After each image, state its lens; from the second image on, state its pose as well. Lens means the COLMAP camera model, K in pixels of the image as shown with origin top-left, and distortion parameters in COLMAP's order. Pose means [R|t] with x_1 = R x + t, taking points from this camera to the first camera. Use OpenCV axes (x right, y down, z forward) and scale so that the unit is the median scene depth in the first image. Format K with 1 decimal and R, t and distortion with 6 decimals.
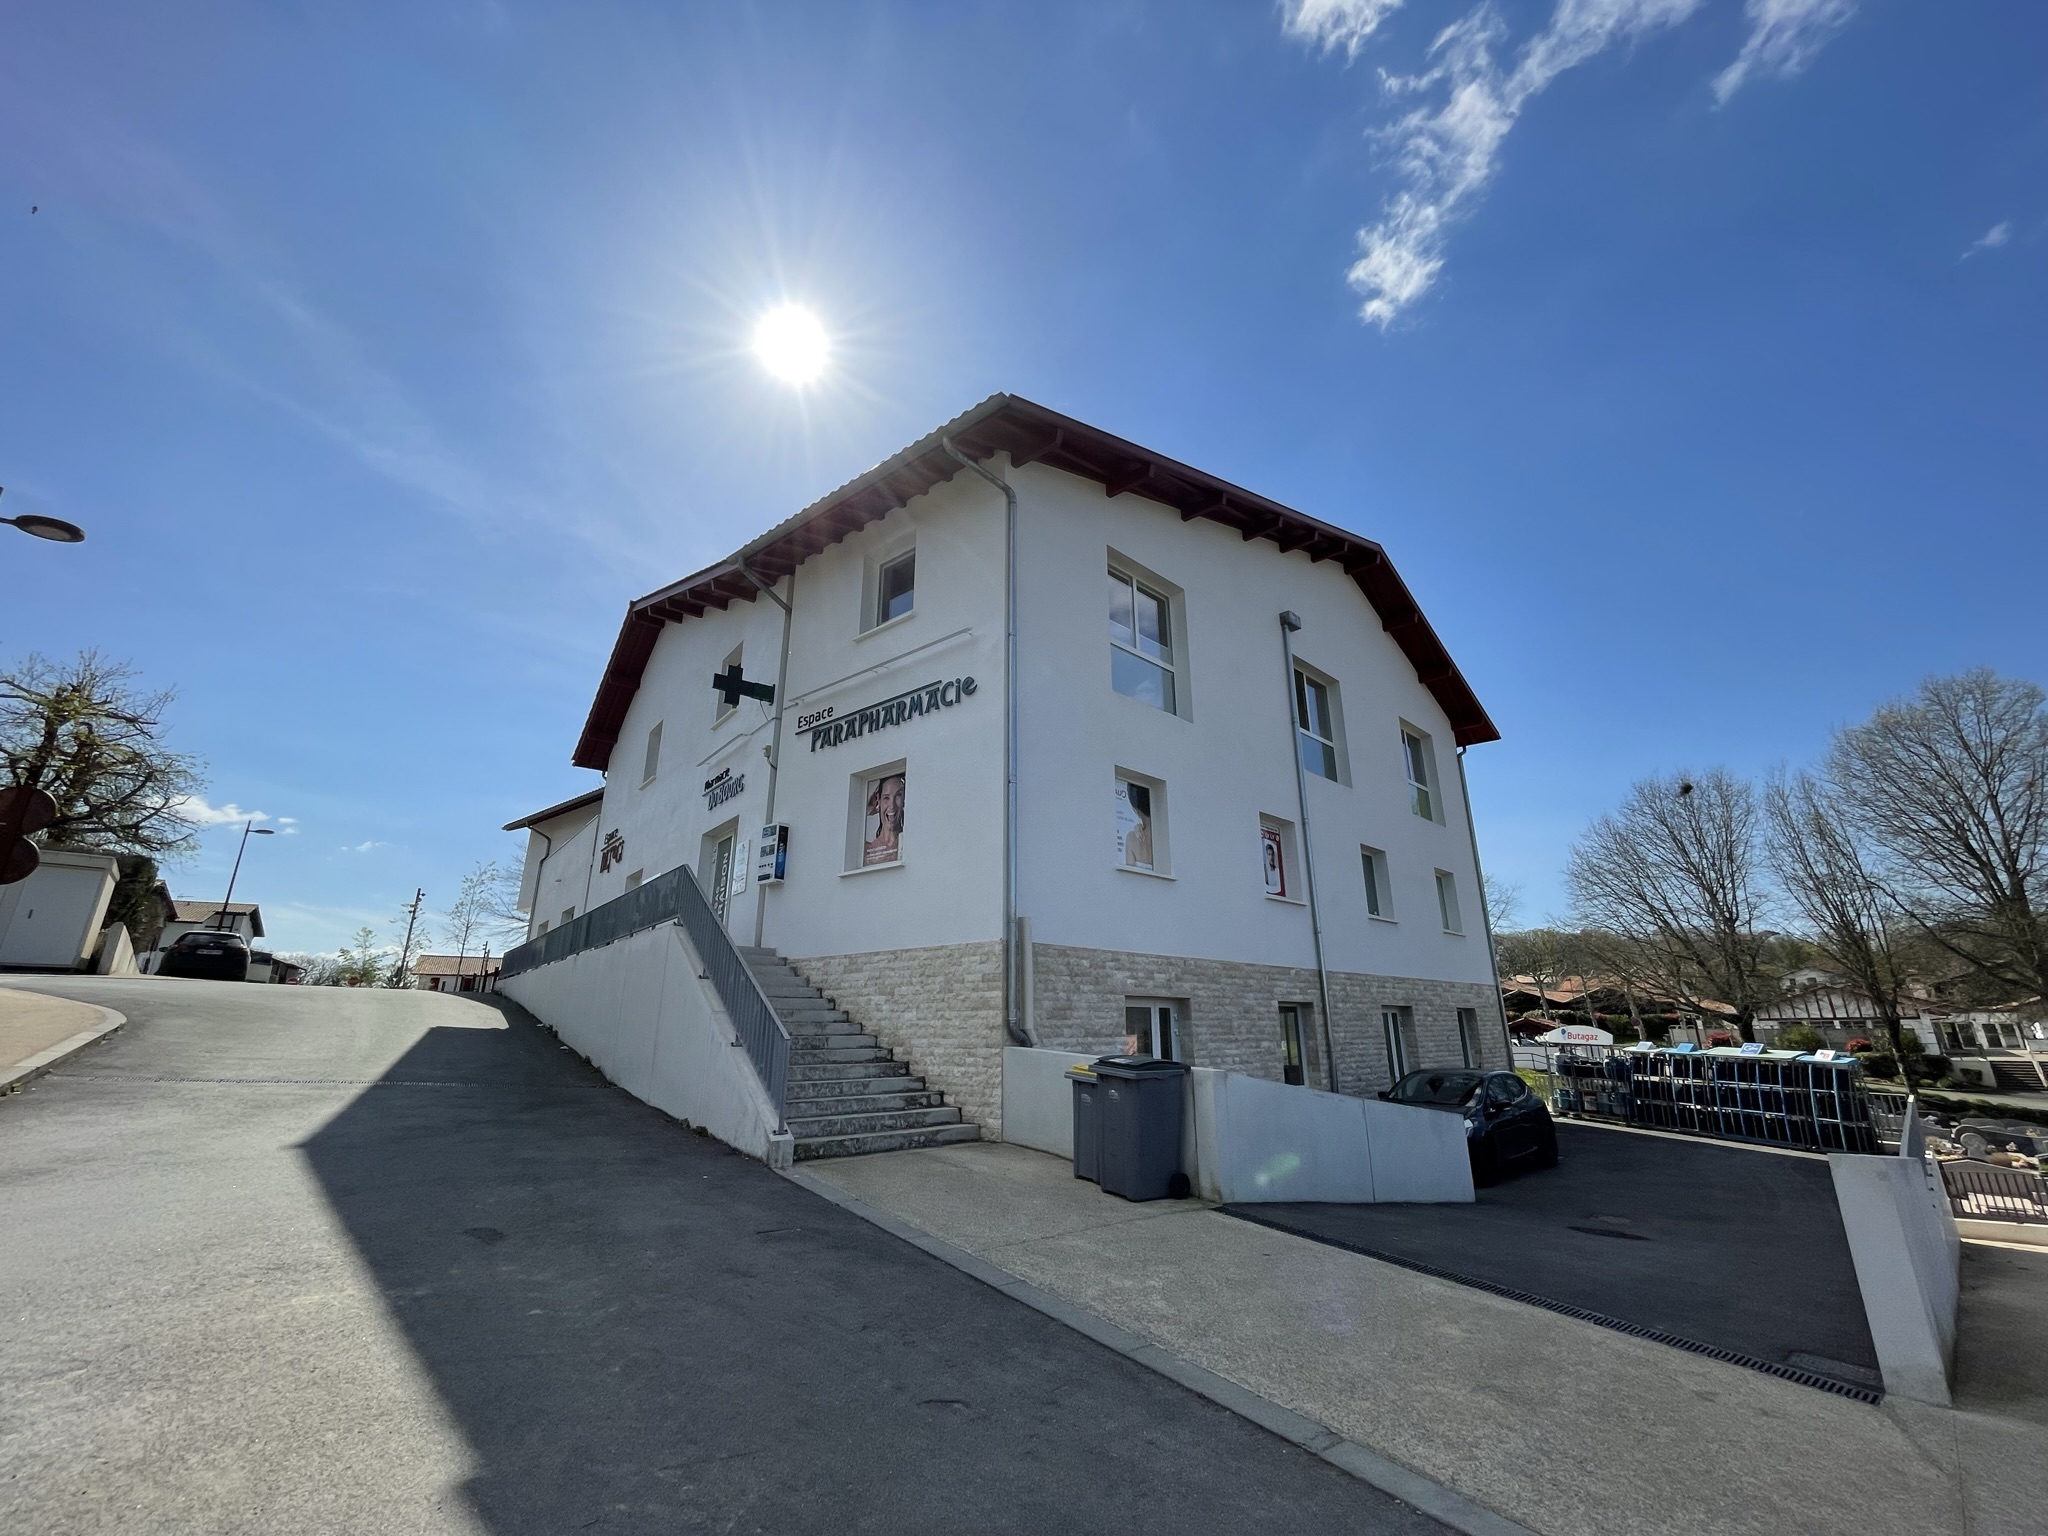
lens RADIAL K [[833.7, 0, 1023.0], [0, 833.7, 762.1], [0, 0, 1]] dist [-0.003381, 0.001253]
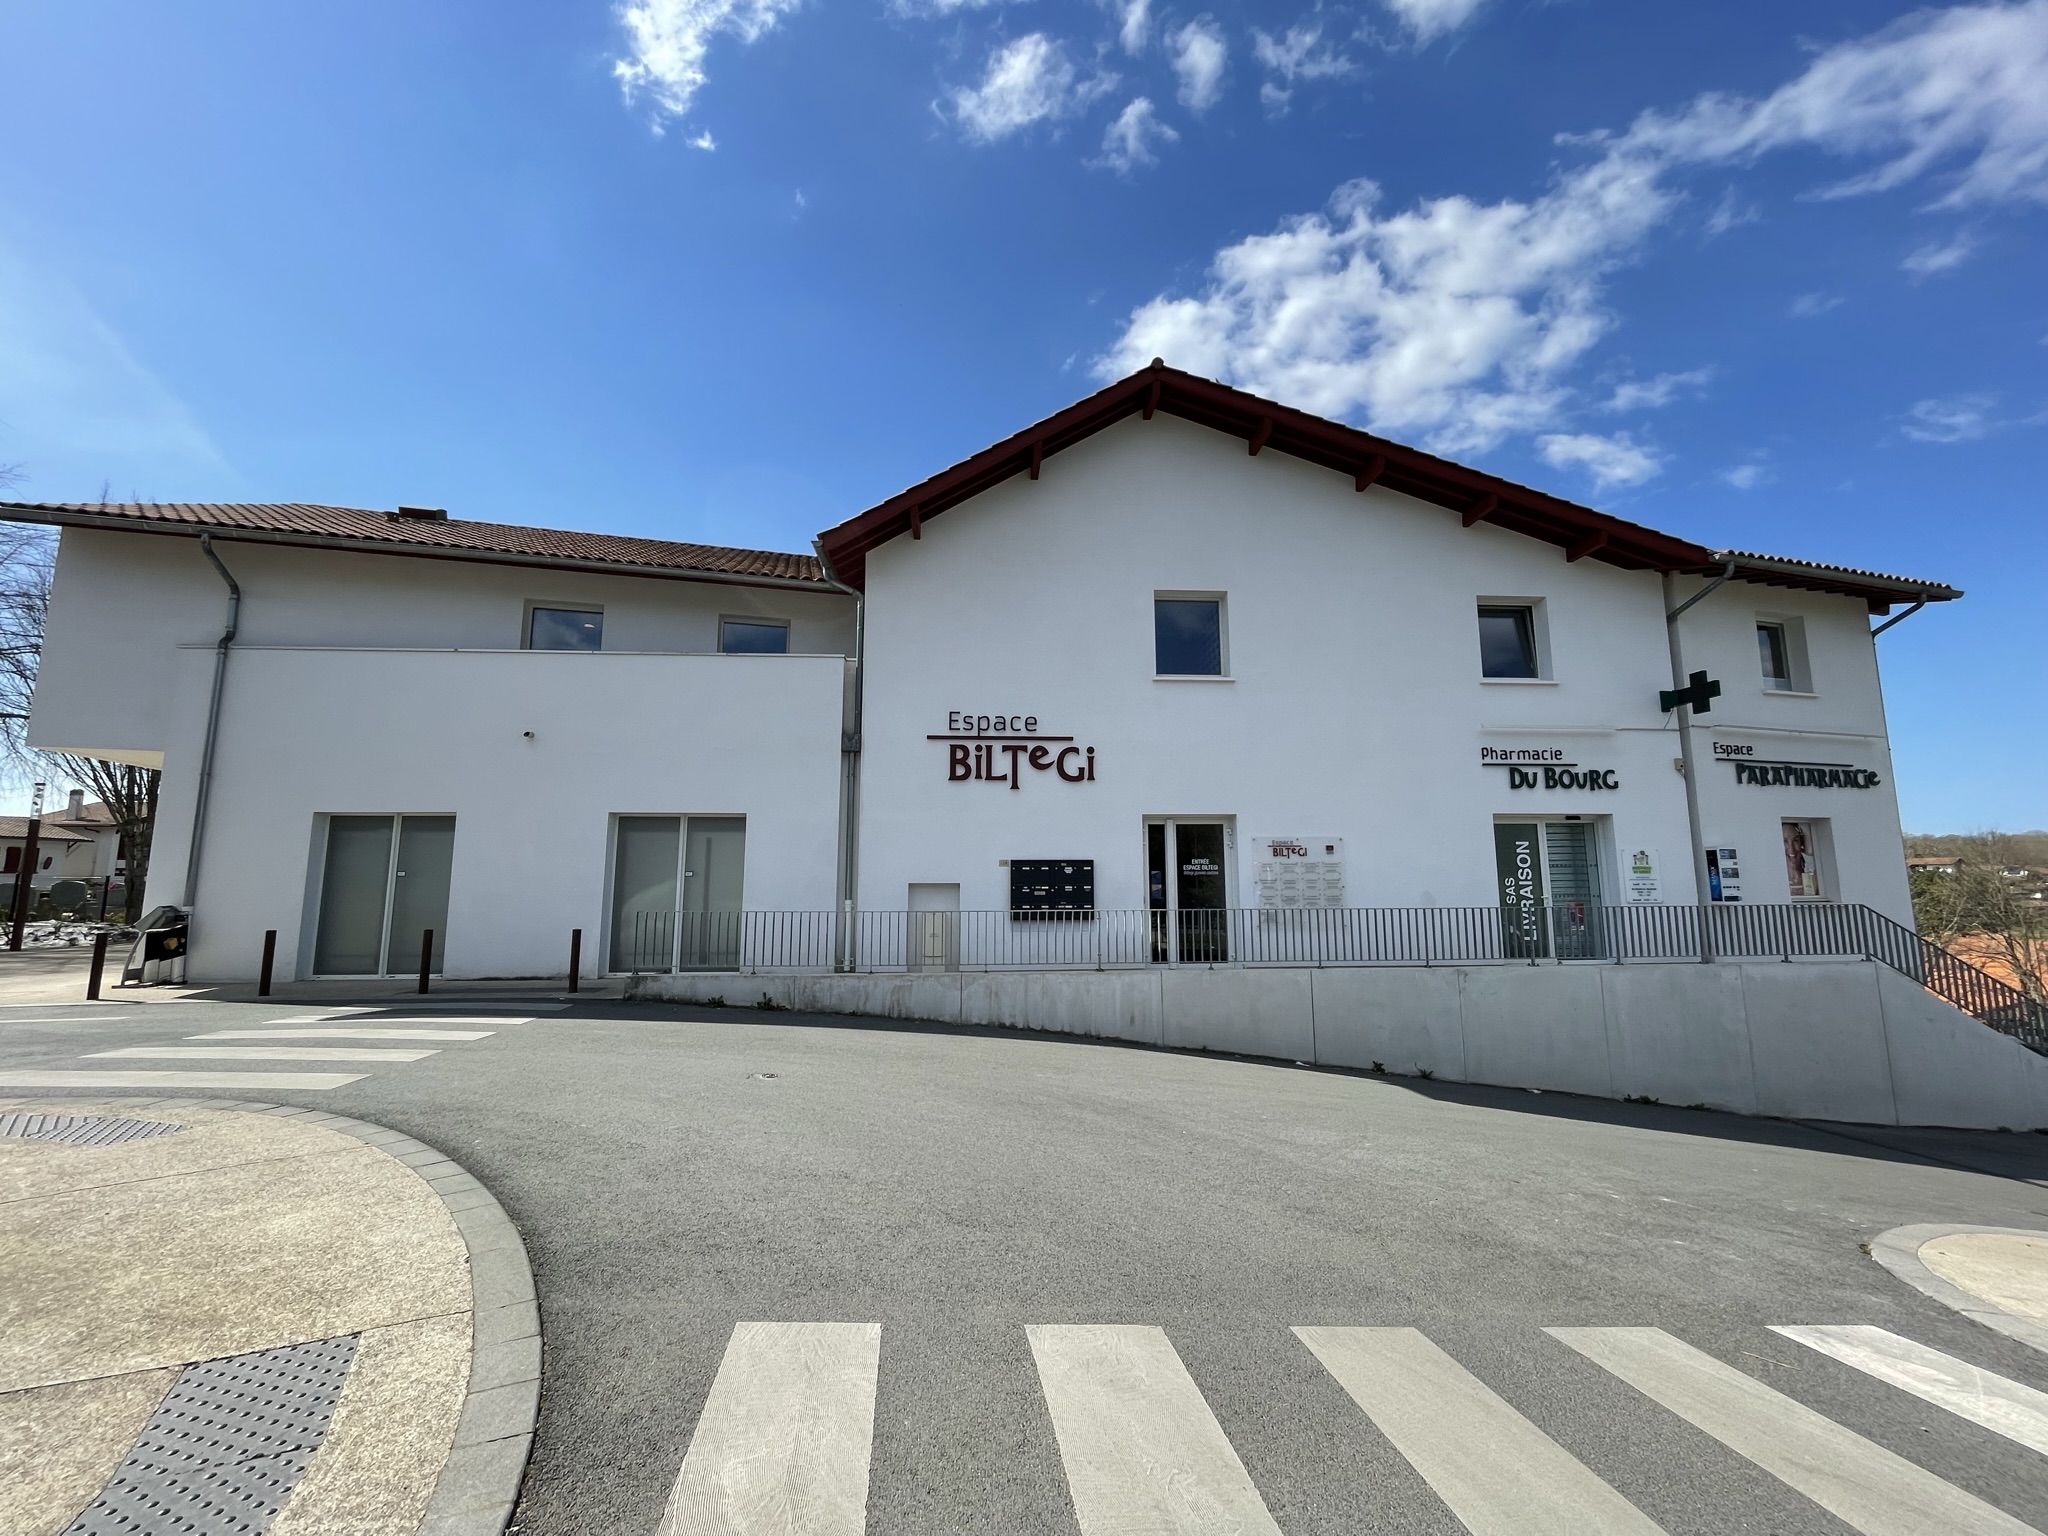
lens RADIAL K [[833.7, 0, 1023.2], [0, 833.7, 756.5], [0, 0, 1]] dist [-0.003381, 0.001253]
pose [[0.567133, 0.130444, 0.813231, -1.711920], [-0.247810, 0.968652, 0.017445, 0.170573], [-0.785462, -0.211421, 0.581680, 1.139339]]
